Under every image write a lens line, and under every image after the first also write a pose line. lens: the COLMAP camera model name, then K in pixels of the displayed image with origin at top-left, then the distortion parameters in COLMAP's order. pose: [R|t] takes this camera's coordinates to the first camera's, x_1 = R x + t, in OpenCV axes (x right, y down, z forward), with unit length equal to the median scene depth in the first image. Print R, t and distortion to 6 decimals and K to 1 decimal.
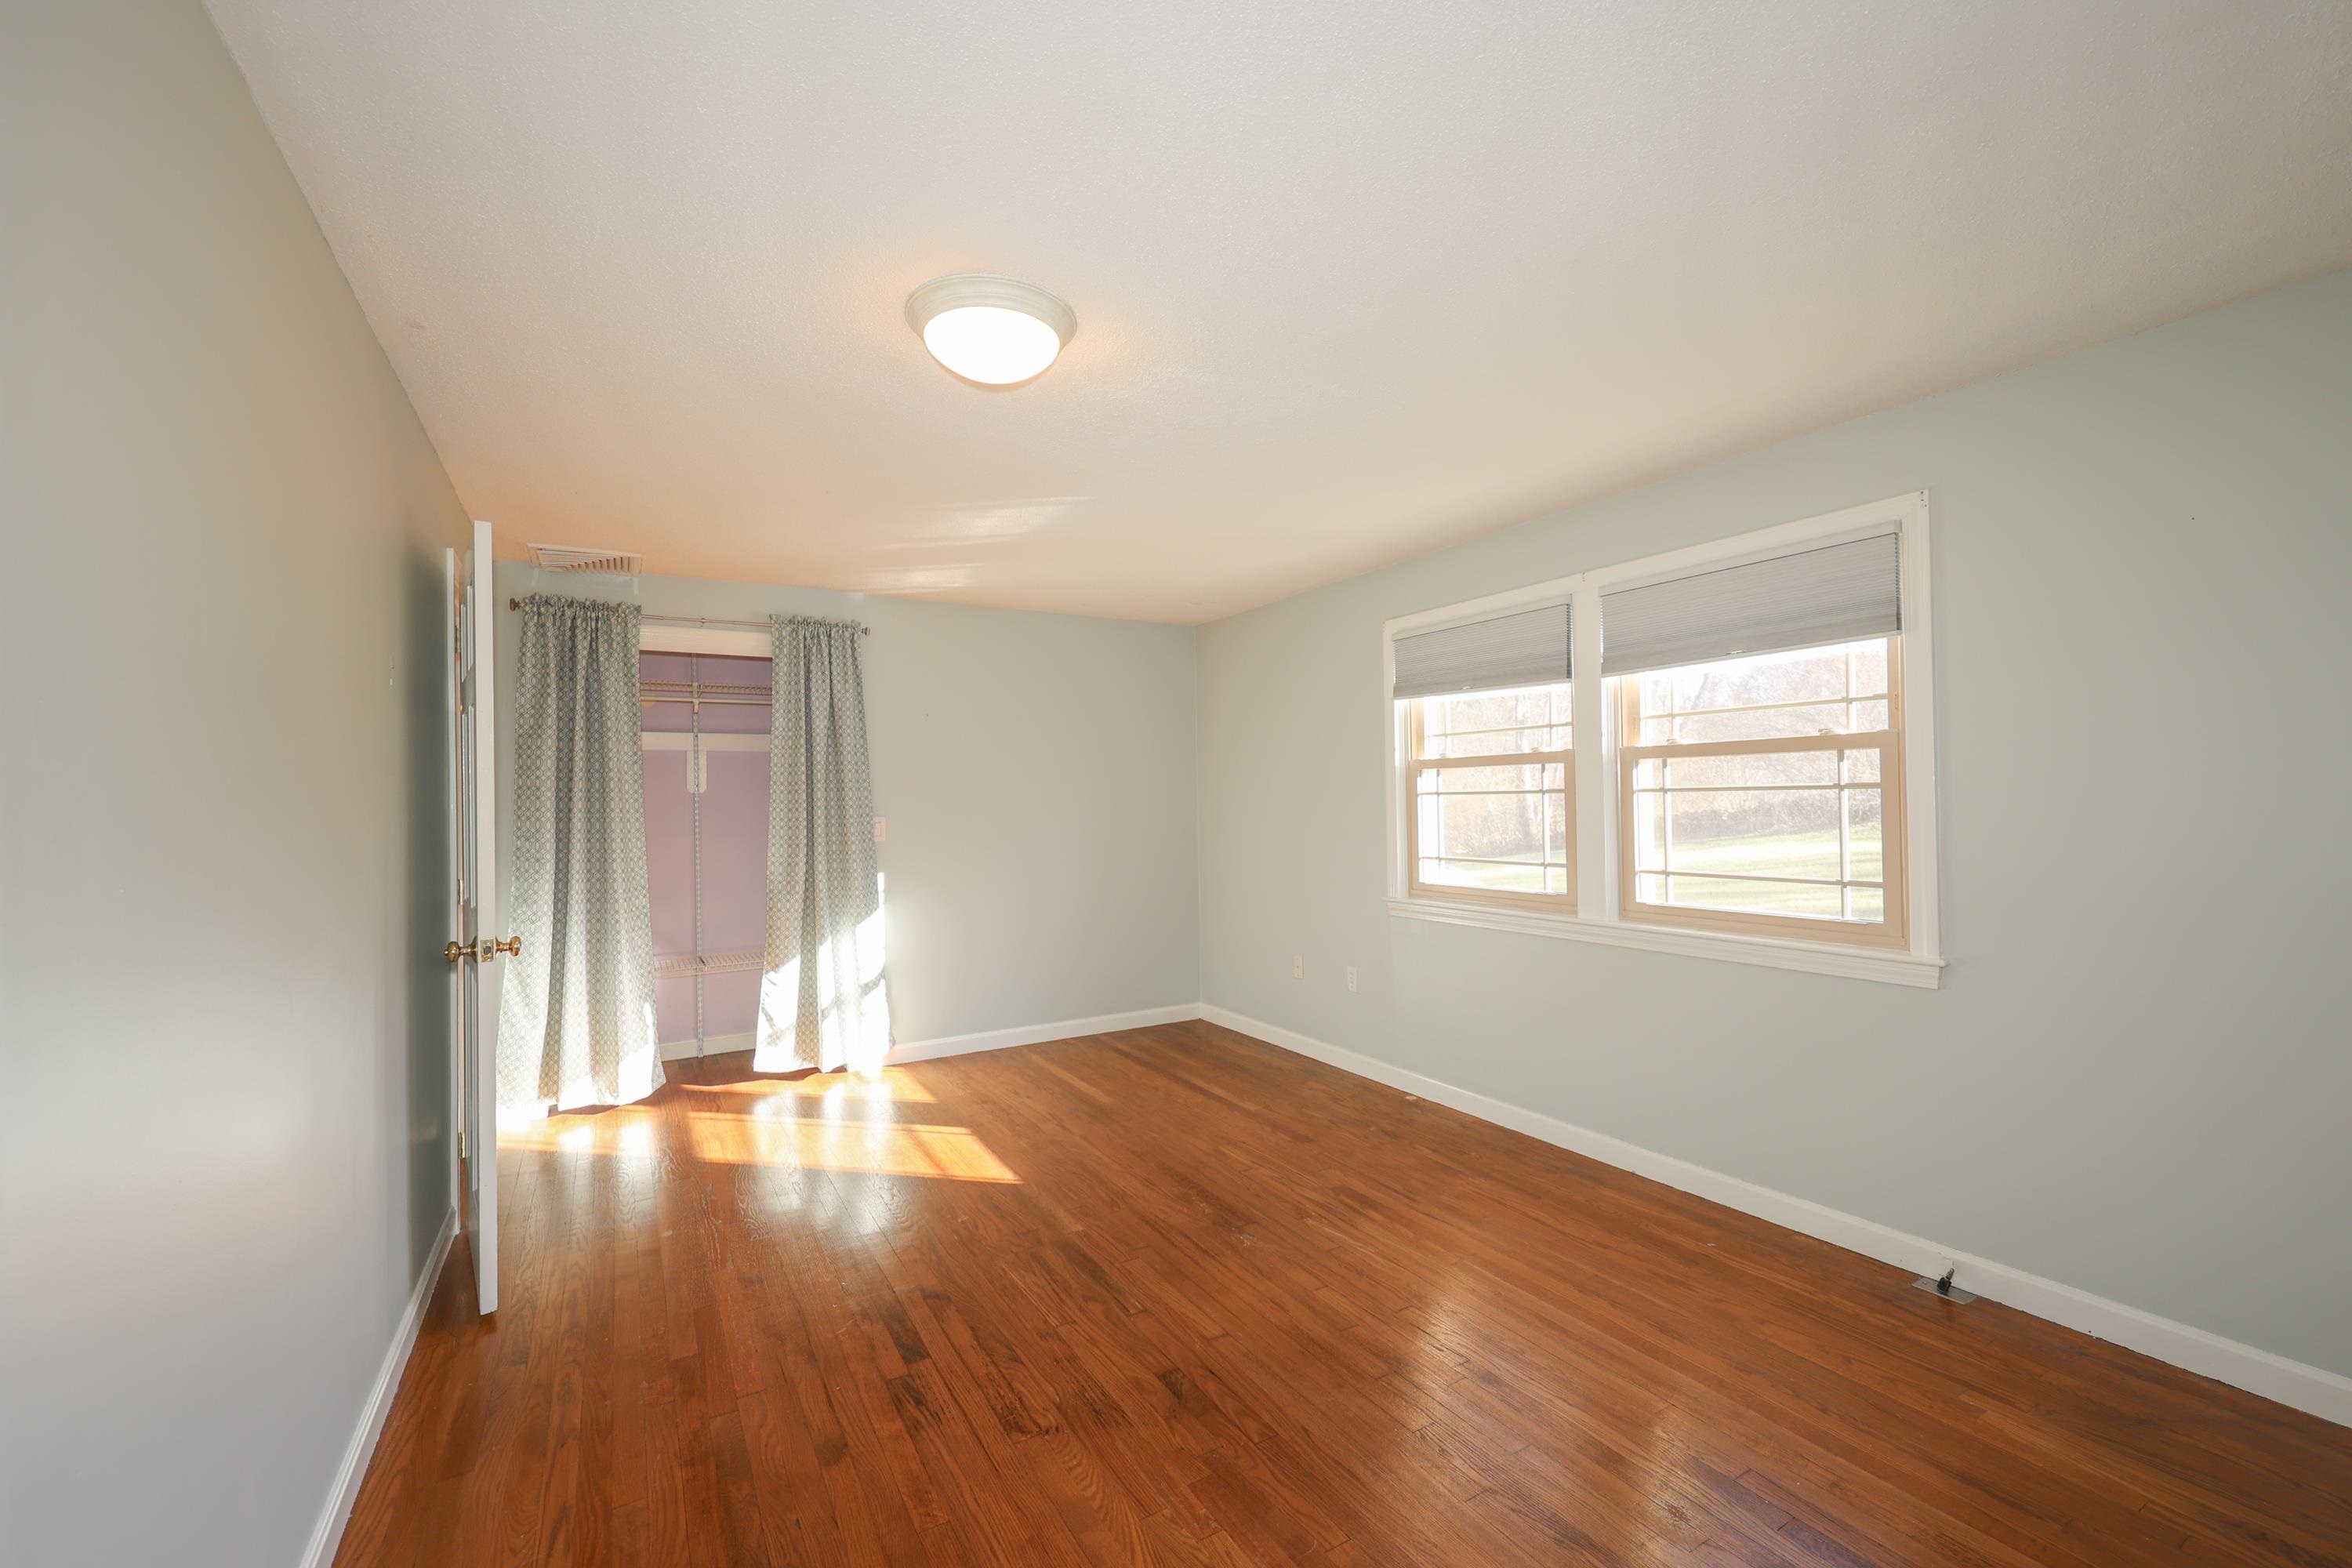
lens RADIAL K [[952.1, 0, 1180.9], [0, 952.1, 782.4], [0, 0, 1]] dist [0.002078, 0.000089]
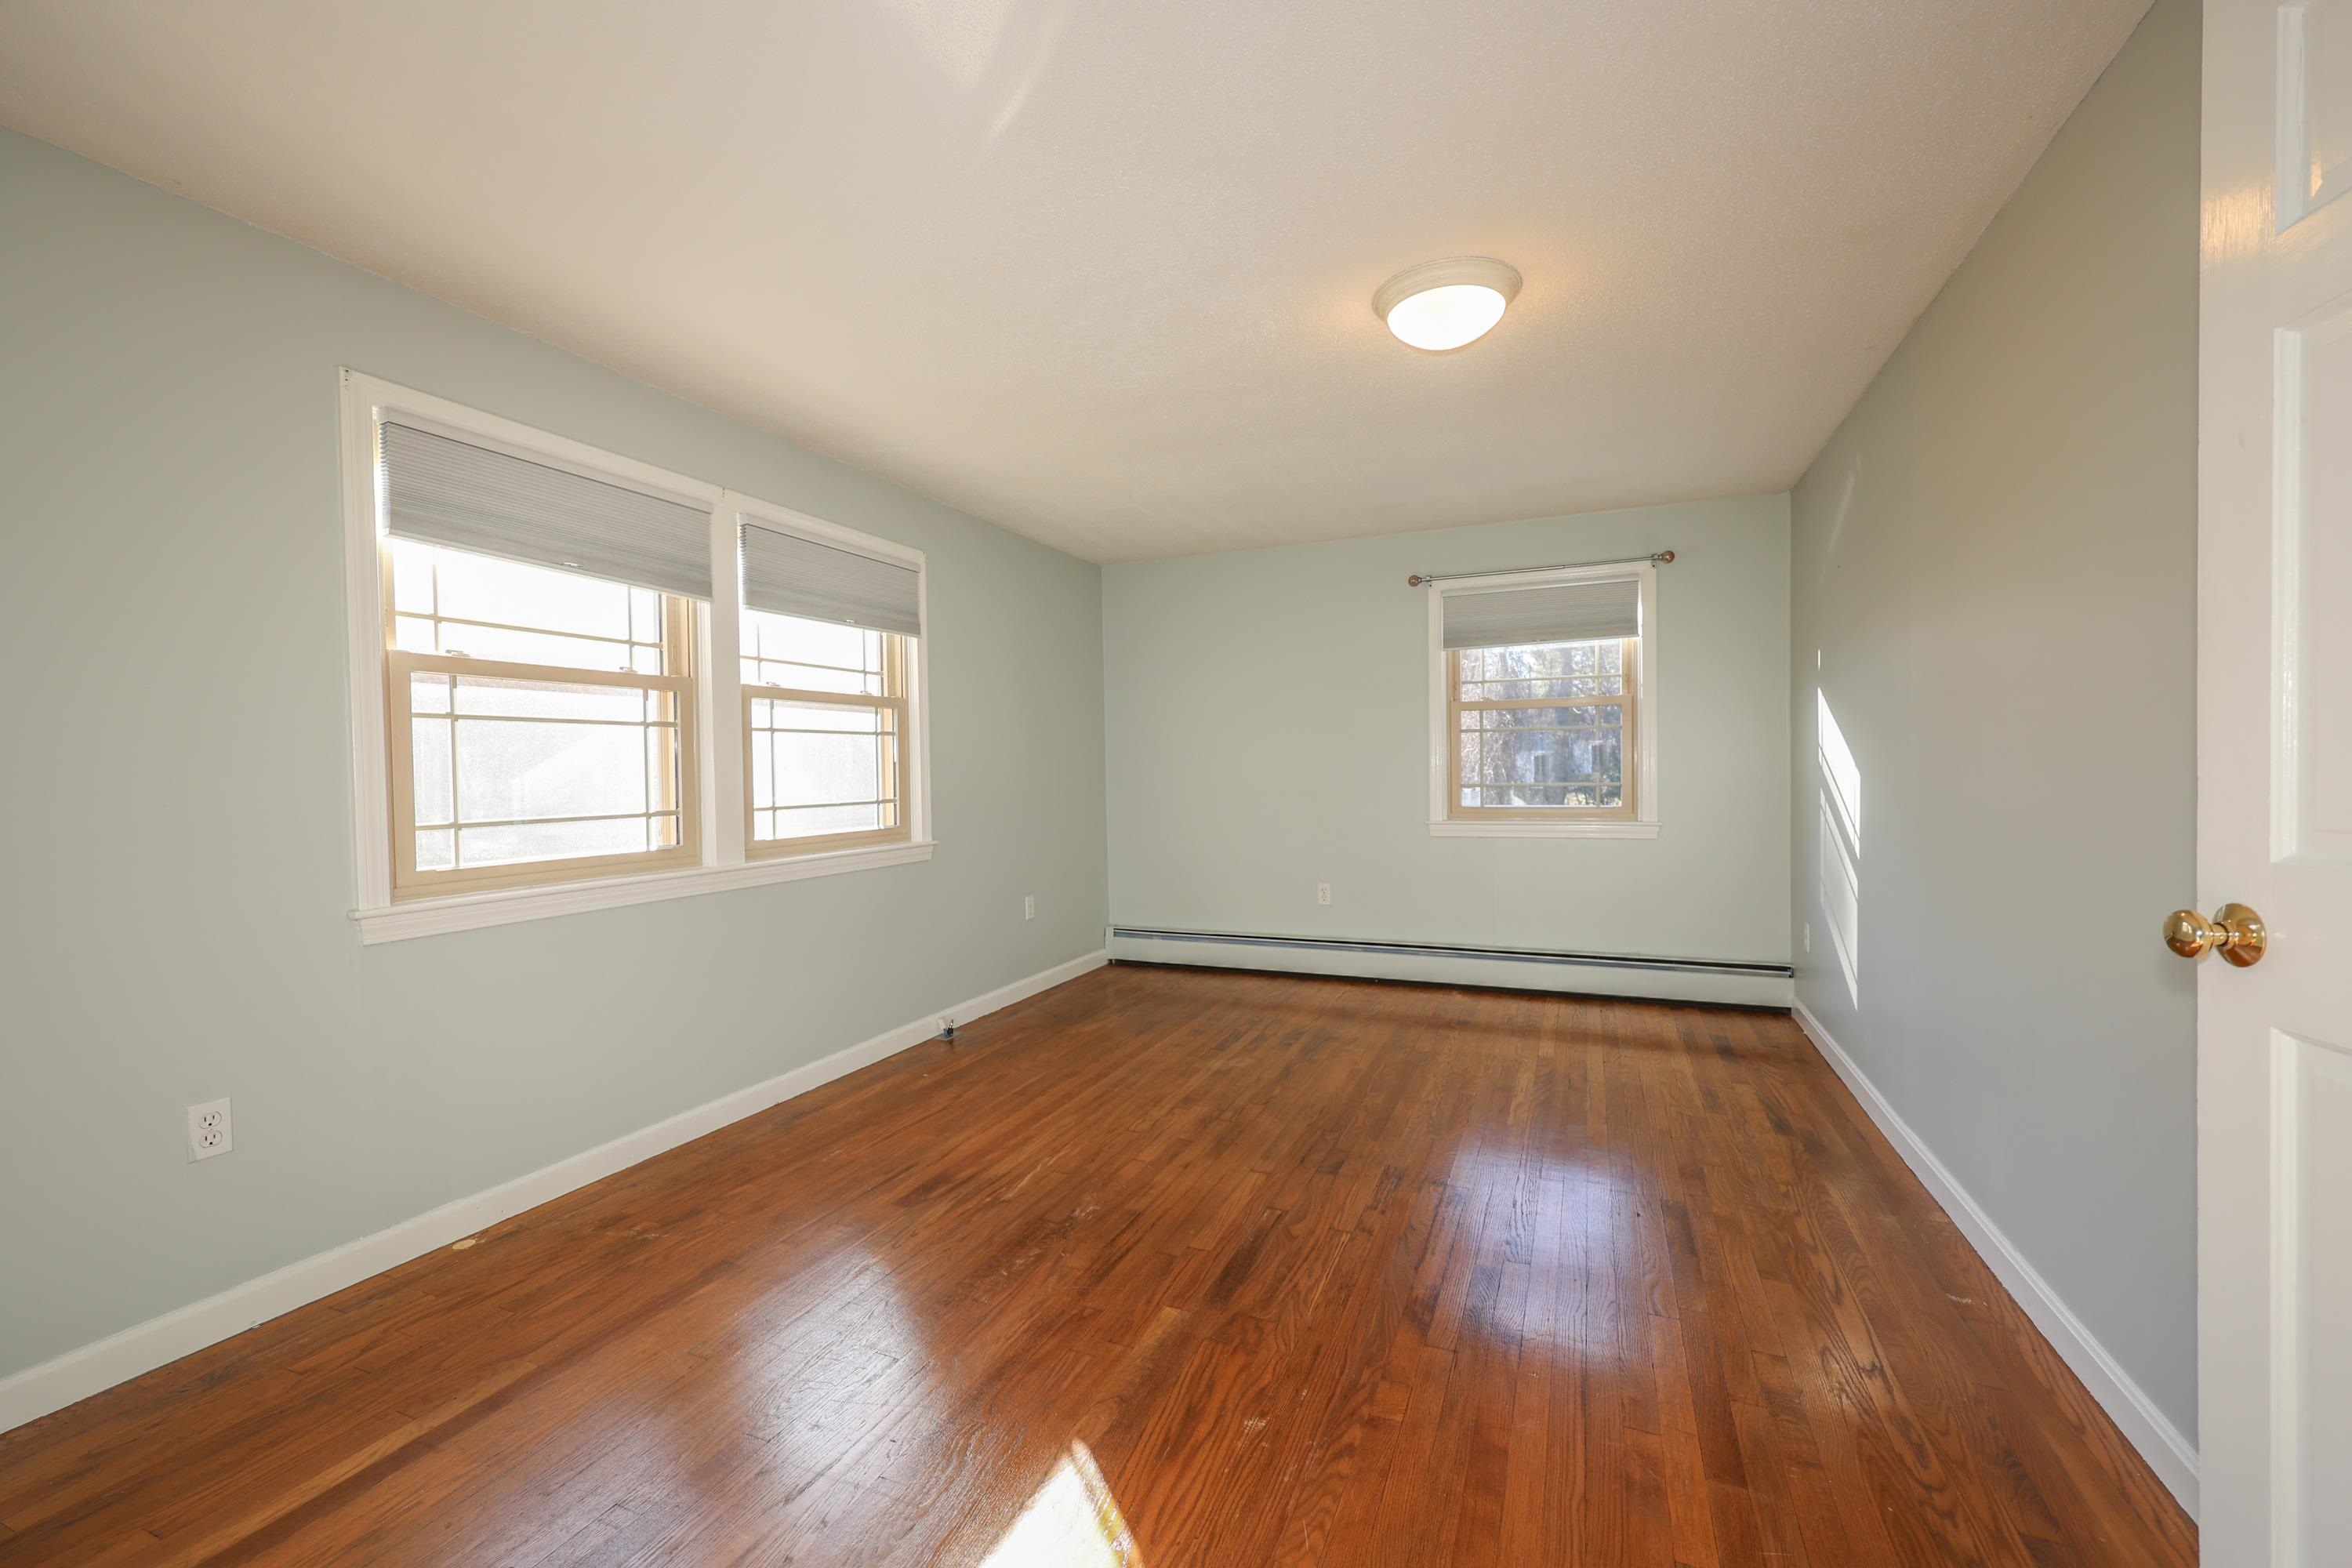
lens RADIAL K [[952.1, 0, 1176.7], [0, 952.1, 787.2], [0, 0, 1]] dist [0.002078, 0.000089]
pose [[-0.585680, 0.008888, 0.810494, -0.655711], [0.010462, 0.999939, -0.003405, 0.086253], [-0.810475, 0.006485, -0.585737, 1.357053]]
